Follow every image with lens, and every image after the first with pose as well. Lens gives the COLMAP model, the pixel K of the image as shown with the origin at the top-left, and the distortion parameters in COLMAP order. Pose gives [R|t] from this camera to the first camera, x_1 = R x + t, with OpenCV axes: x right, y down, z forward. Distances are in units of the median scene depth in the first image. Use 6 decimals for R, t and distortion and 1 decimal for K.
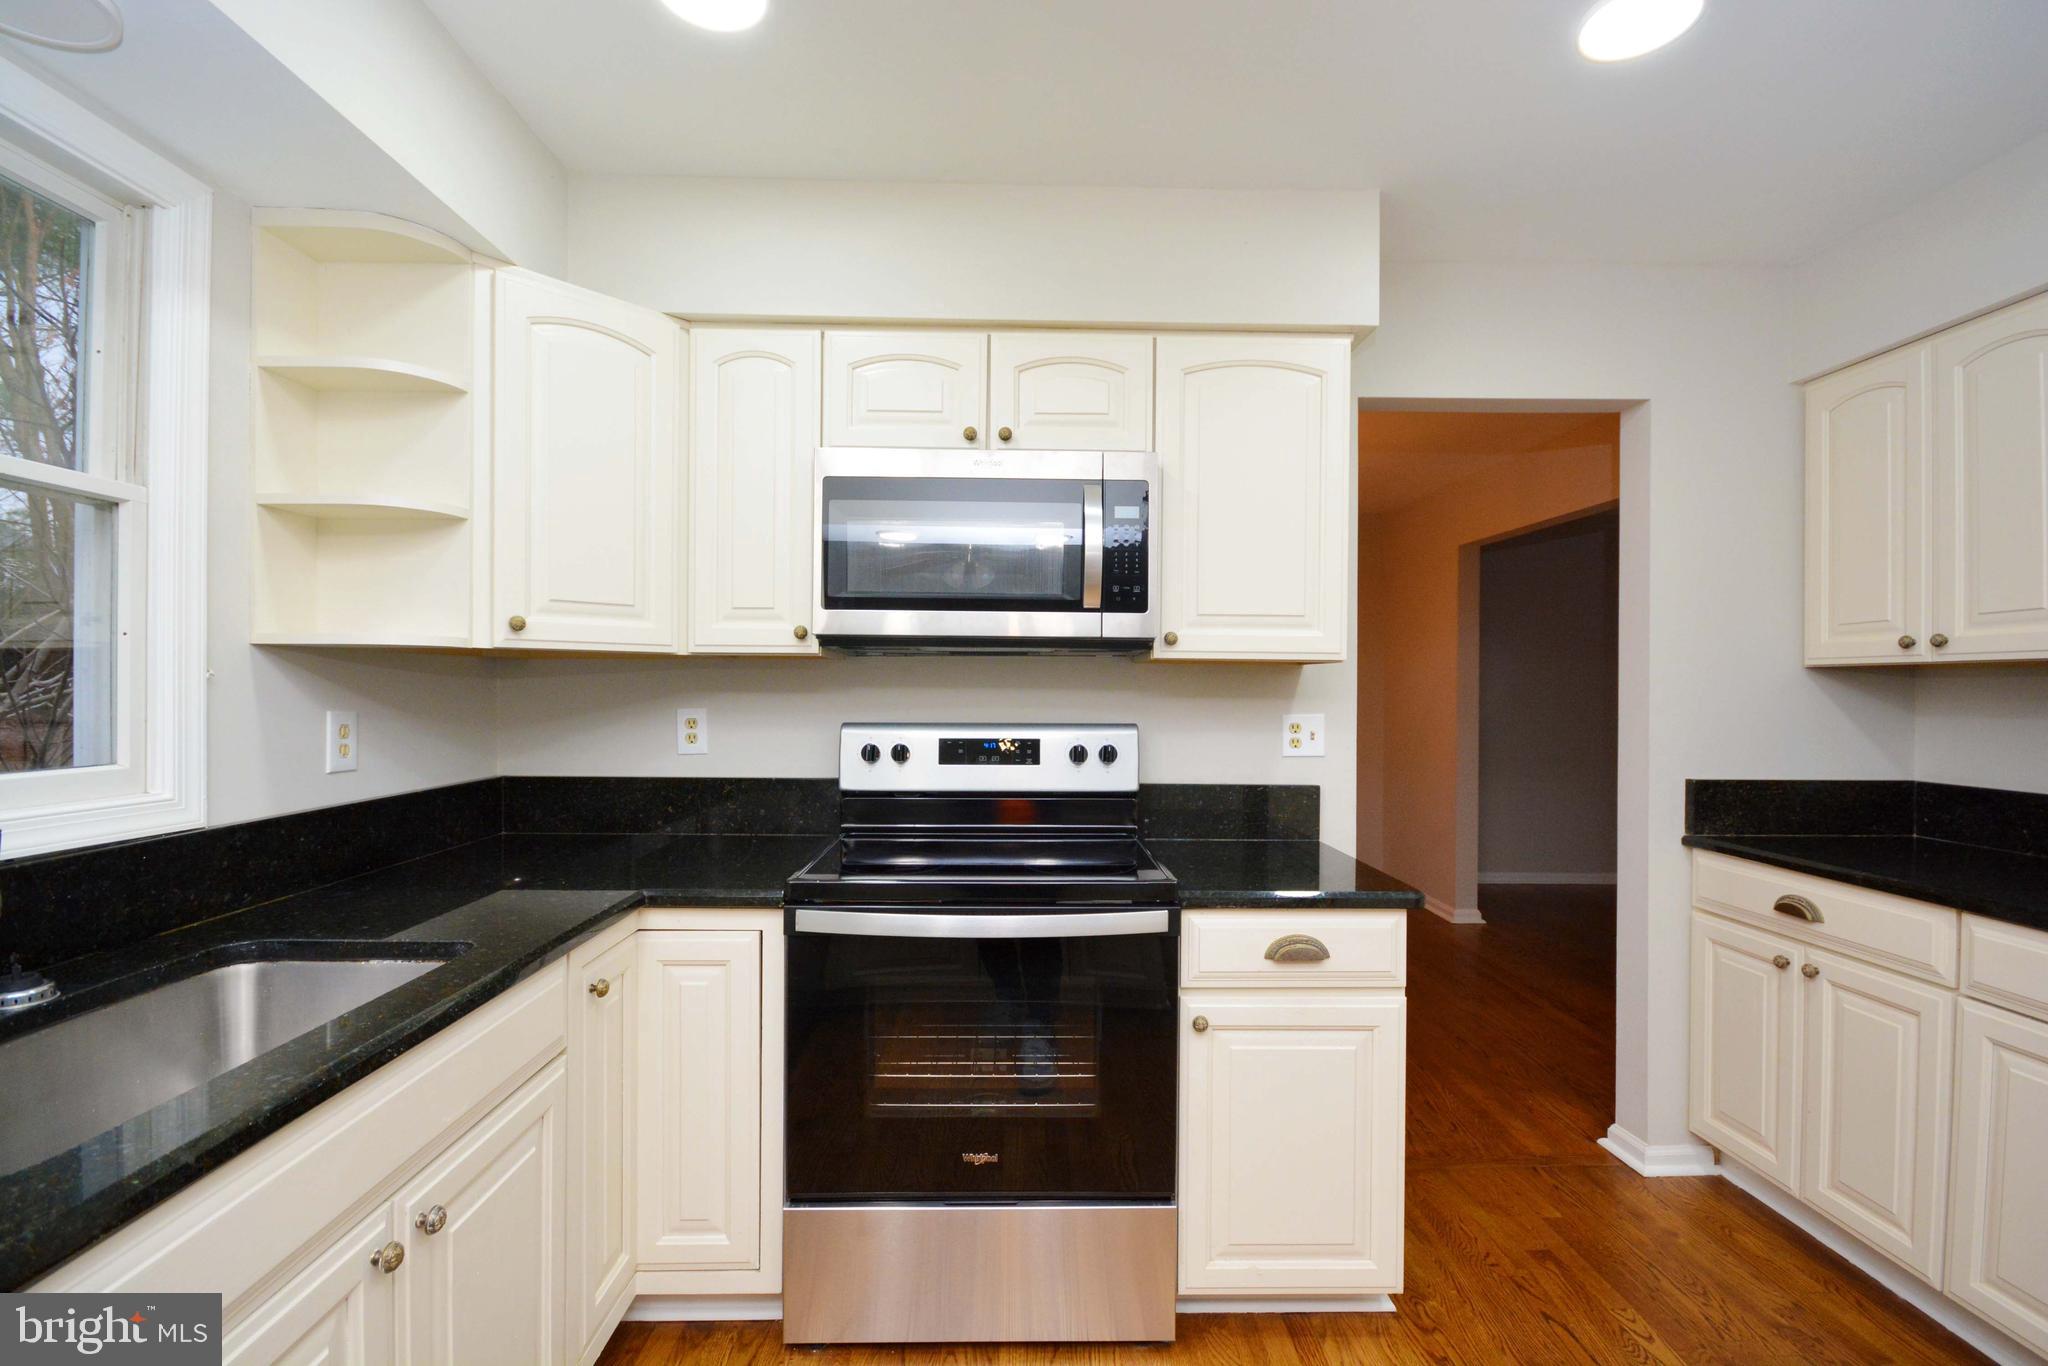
lens RADIAL K [[907.1, 0, 1033.3], [0, 907.1, 693.6], [0, 0, 1]] dist [-0.005190, -0.000550]
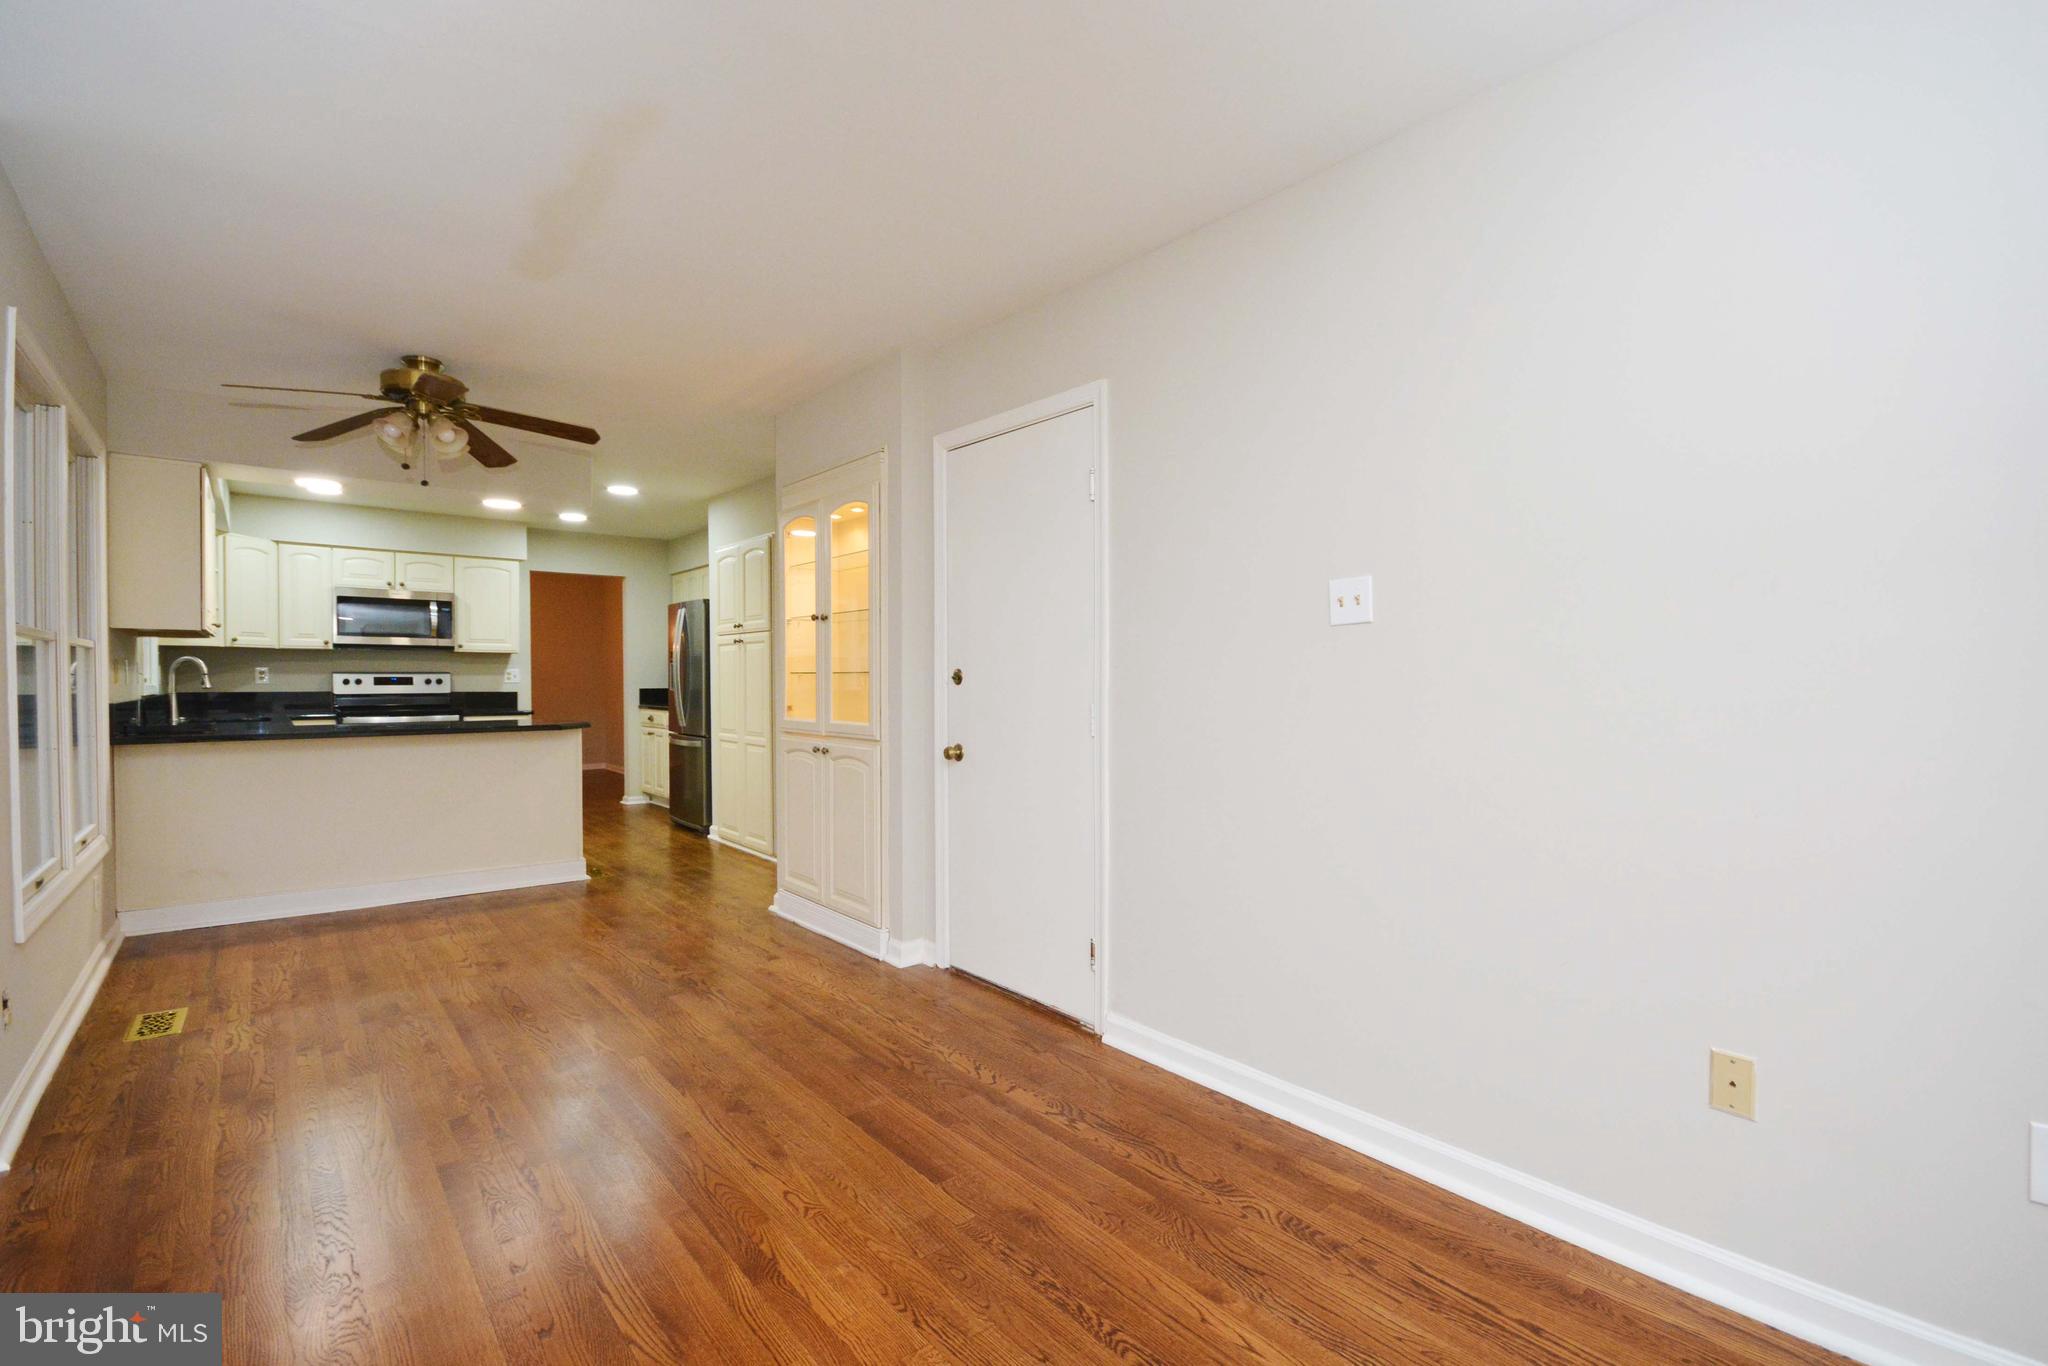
lens RADIAL K [[907.1, 0, 1033.3], [0, 907.1, 693.6], [0, 0, 1]] dist [-0.005190, -0.000550]
pose [[0.778858, -0.017489, 0.626957, -0.318203], [0.010245, 0.999833, 0.015163, 0.092214], [-0.627117, -0.005387, 0.778906, -3.092331]]
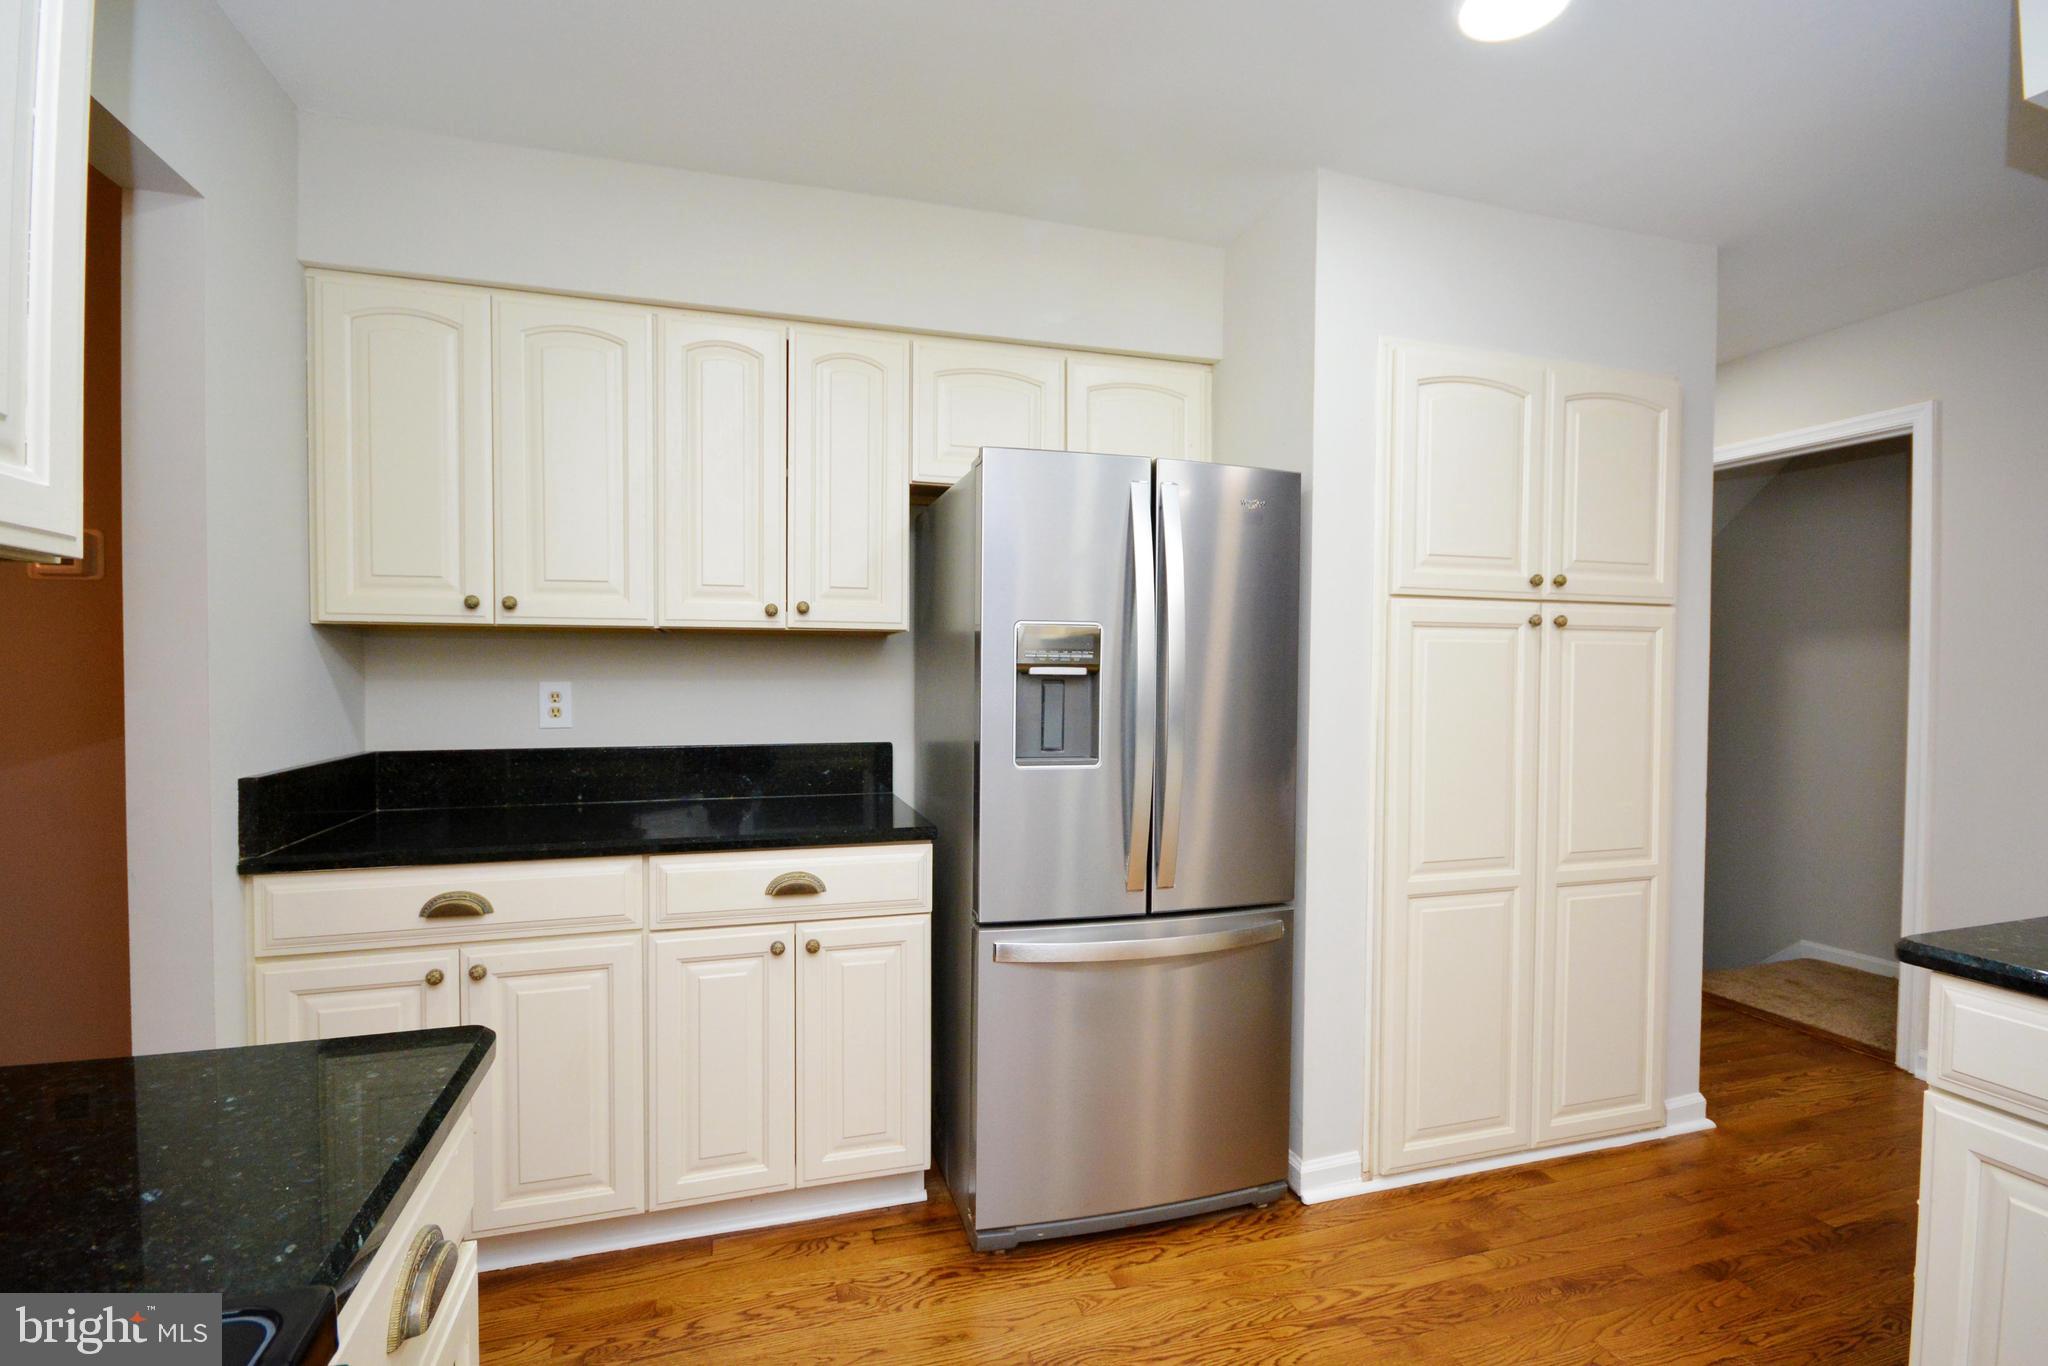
lens RADIAL K [[927.9, 0, 1020.7], [0, 927.9, 693.8], [0, 0, 1]] dist [0.000872, 0.000160]
pose [[-0.261378, -0.030472, 0.964756, -0.126969], [0.003472, 0.999465, 0.032509, 0.009479], [-0.965230, 0.011847, -0.261132, 0.676943]]
